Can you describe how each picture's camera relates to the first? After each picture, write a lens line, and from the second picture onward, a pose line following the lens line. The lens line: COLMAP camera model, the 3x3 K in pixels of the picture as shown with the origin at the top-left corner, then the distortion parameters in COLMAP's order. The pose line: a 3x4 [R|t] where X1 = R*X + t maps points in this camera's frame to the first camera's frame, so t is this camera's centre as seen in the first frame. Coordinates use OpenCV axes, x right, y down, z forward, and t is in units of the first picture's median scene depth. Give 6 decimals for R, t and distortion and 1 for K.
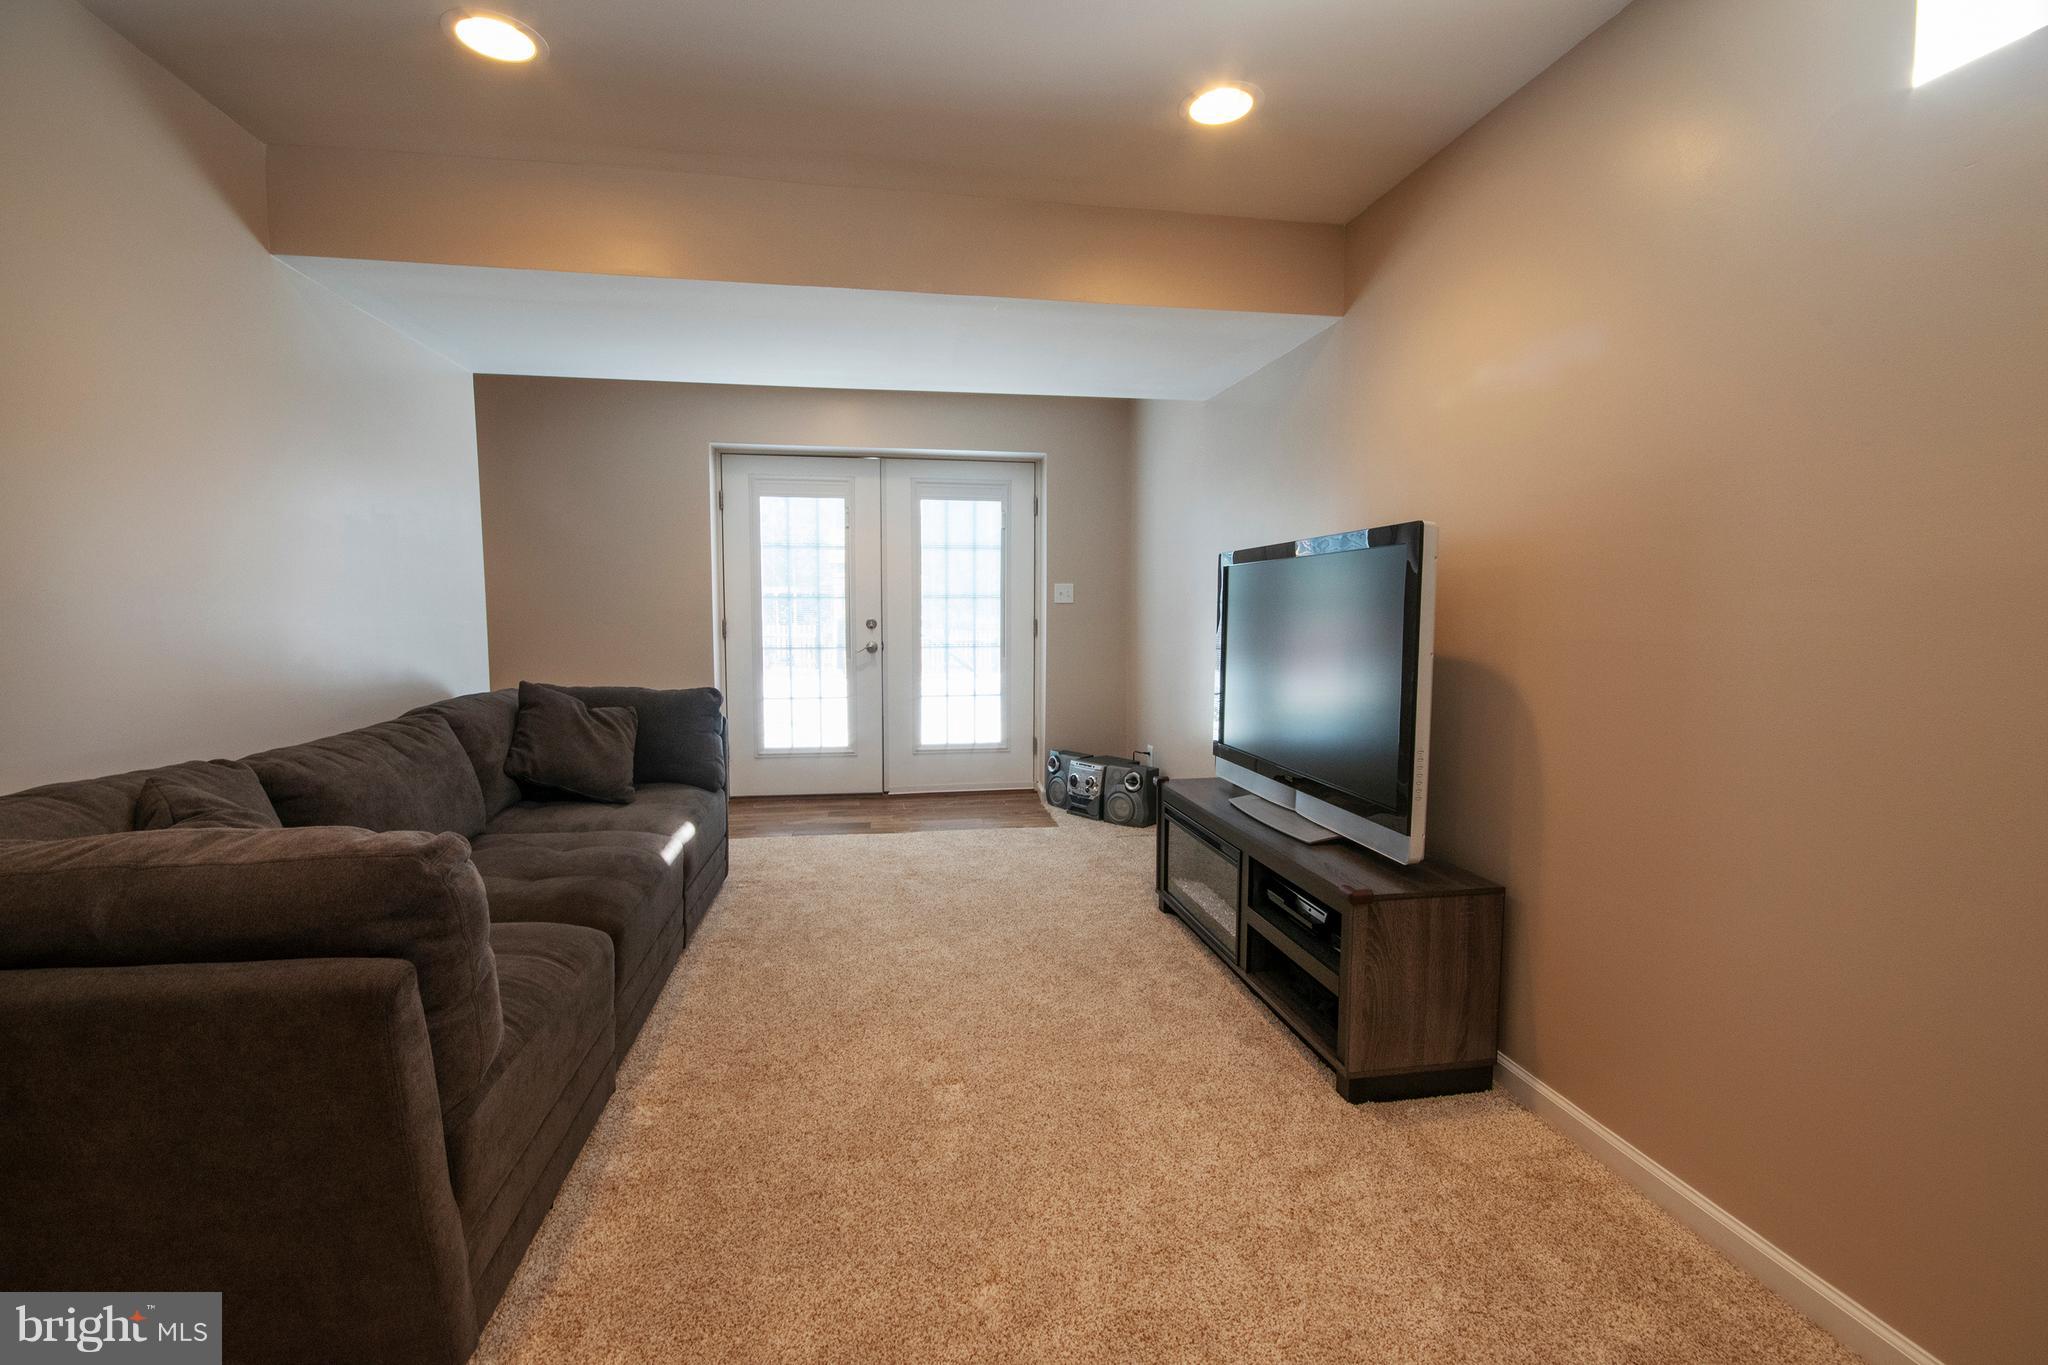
lens RADIAL K [[942.8, 0, 1024.0], [0, 942.8, 682.5], [0, 0, 1]] dist [0.003365, 0.000279]
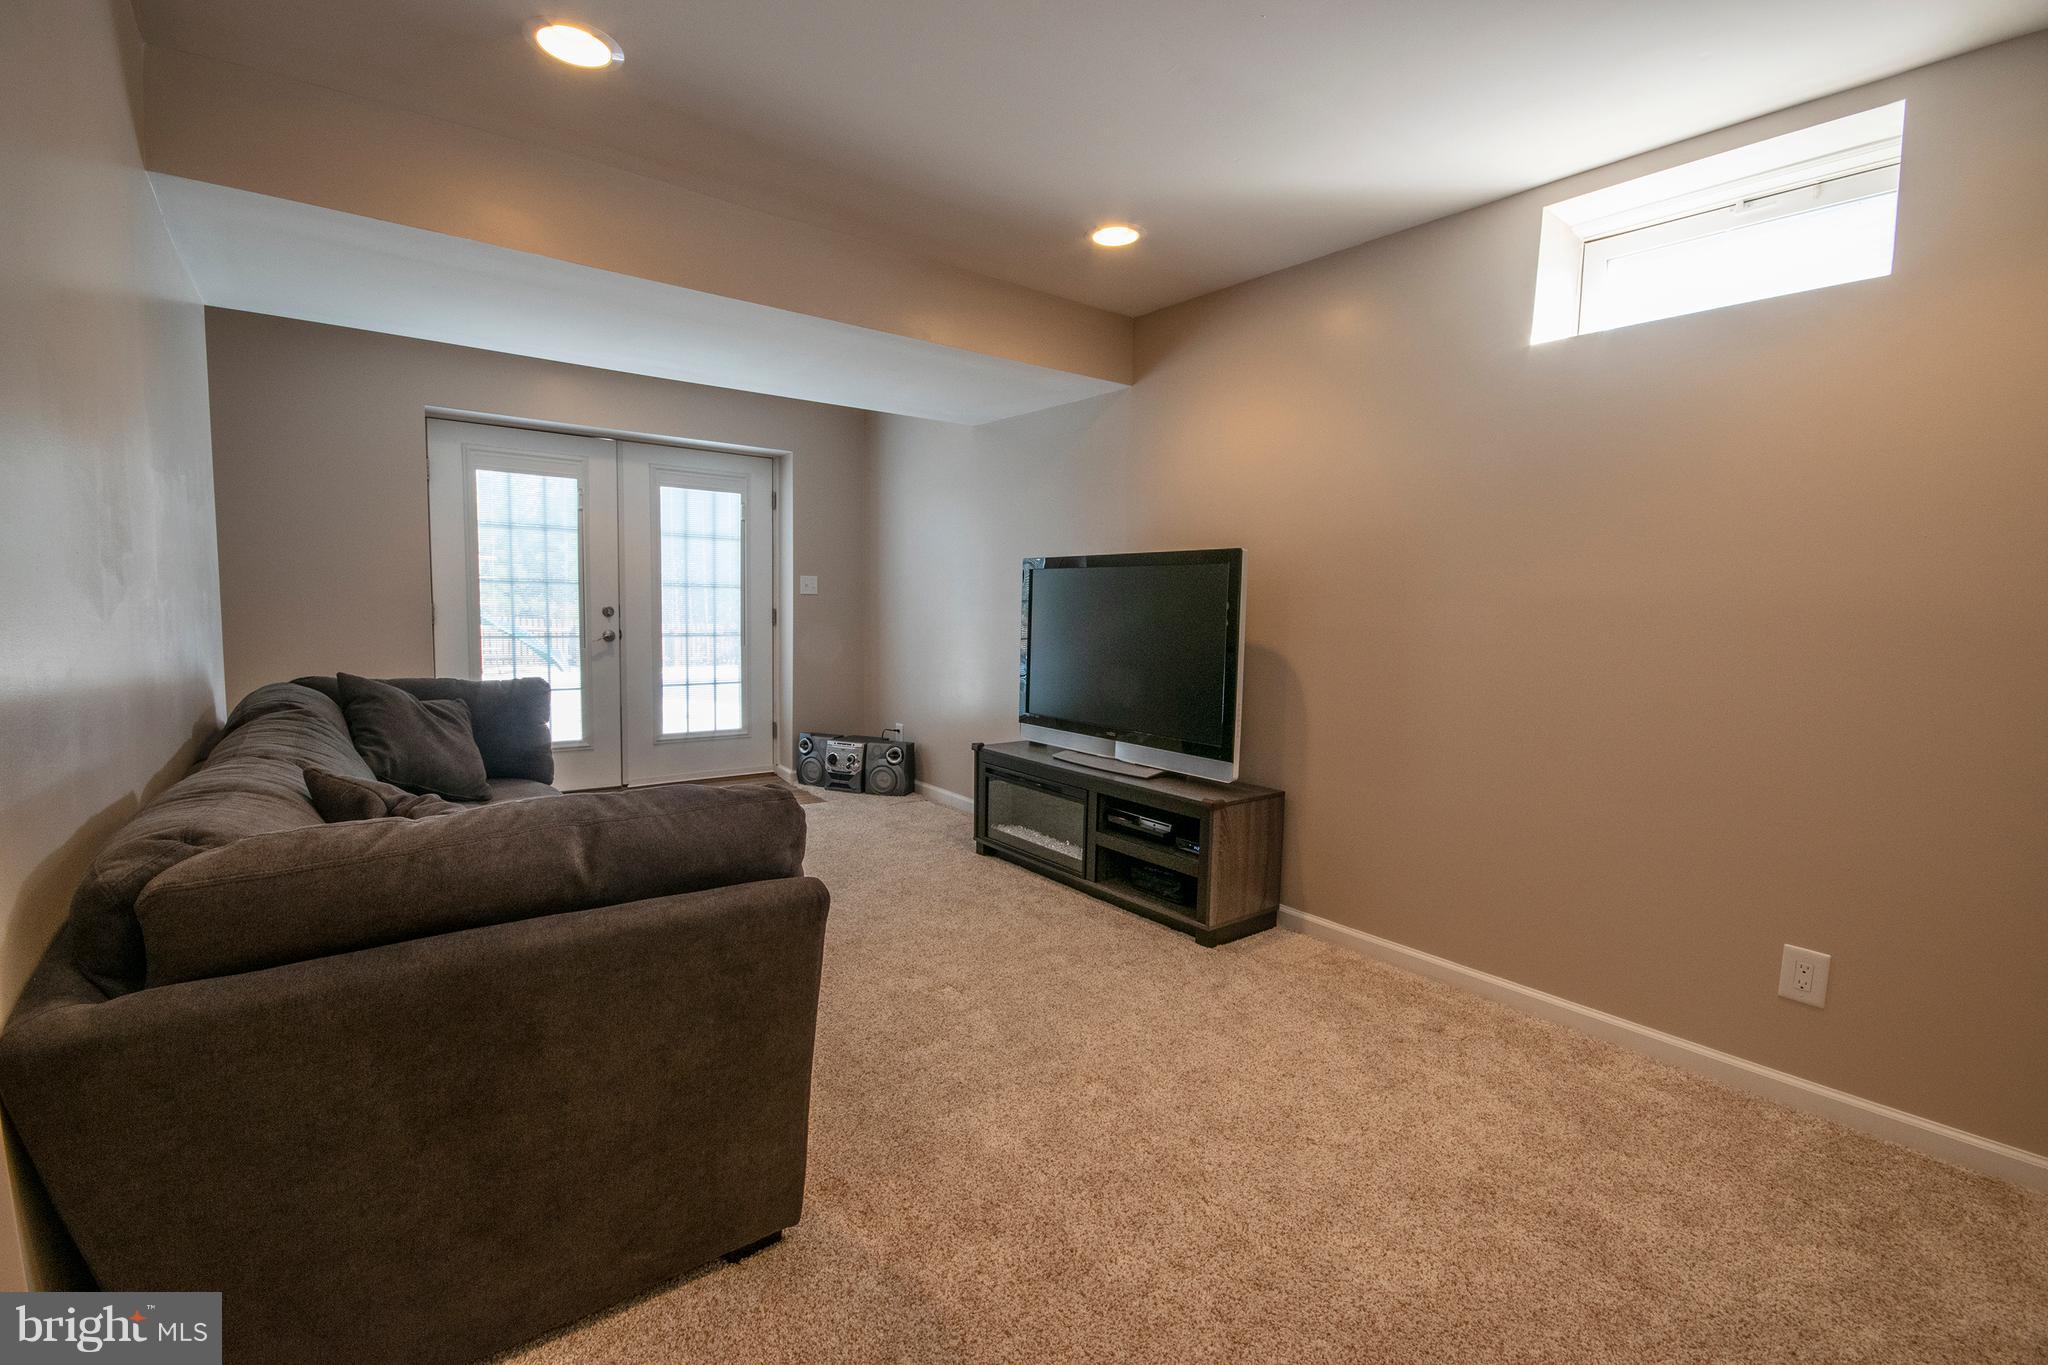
lens RADIAL K [[926.5, 0, 1070.5], [0, 926.5, 687.4], [0, 0, 1]] dist [-0.002135, -0.000123]
pose [[0.871393, -0.026637, 0.489863, -0.233204], [0.018877, 0.999606, 0.020774, 0.004840], [-0.490223, -0.008855, 0.871552, -0.060003]]
